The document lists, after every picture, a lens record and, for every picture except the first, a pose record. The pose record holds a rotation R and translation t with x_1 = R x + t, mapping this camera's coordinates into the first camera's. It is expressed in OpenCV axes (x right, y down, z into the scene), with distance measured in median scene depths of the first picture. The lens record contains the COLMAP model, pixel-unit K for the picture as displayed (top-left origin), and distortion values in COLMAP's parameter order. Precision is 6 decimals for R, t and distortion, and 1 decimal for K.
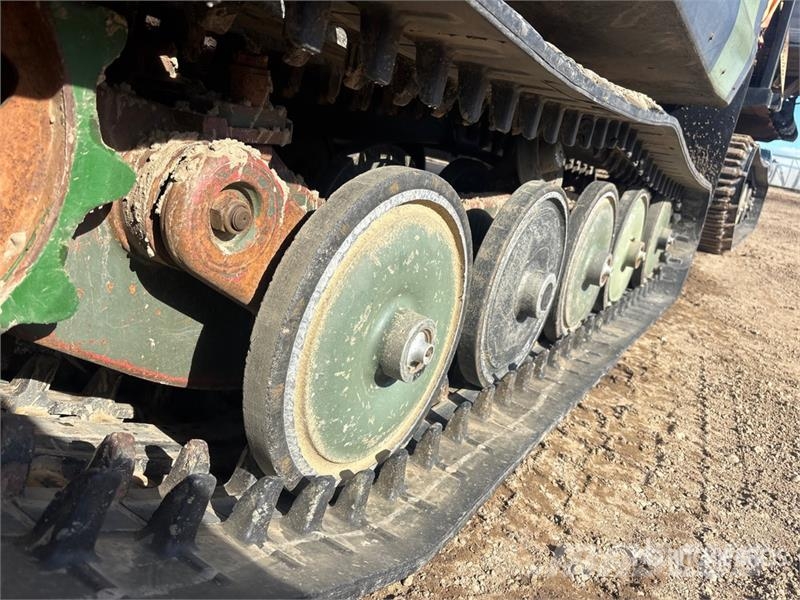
lens RADIAL K [[611.1, 0, 421.6], [0, 611.1, 303.6], [0, 0, 1]] dist [0.032586, 0.006411]
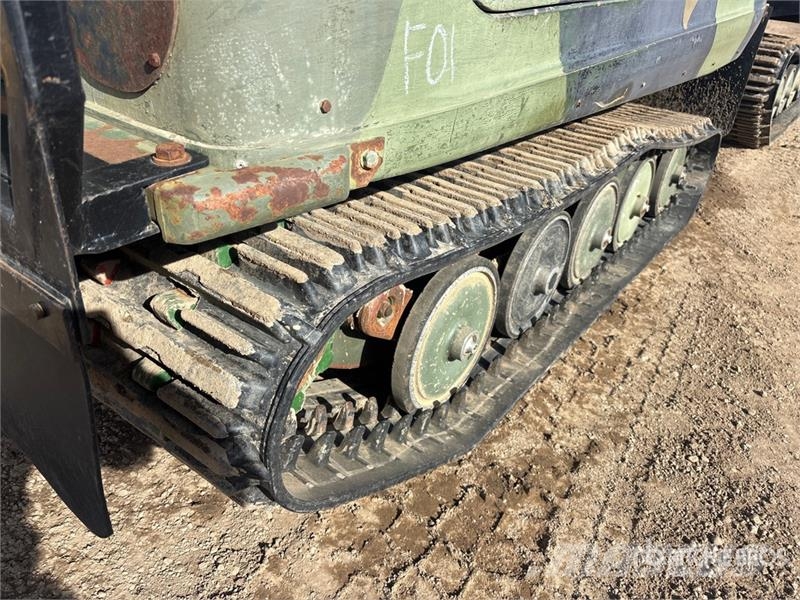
lens RADIAL K [[602.6, 0, 406.4], [0, 602.6, 306.4], [0, 0, 1]] dist [0.052358, -0.052459]
pose [[0.991060, -0.028942, -0.130239, 0.034834], [0.058324, 0.971952, 0.227831, -0.355471], [0.119992, -0.233390, 0.964951, -0.616923]]
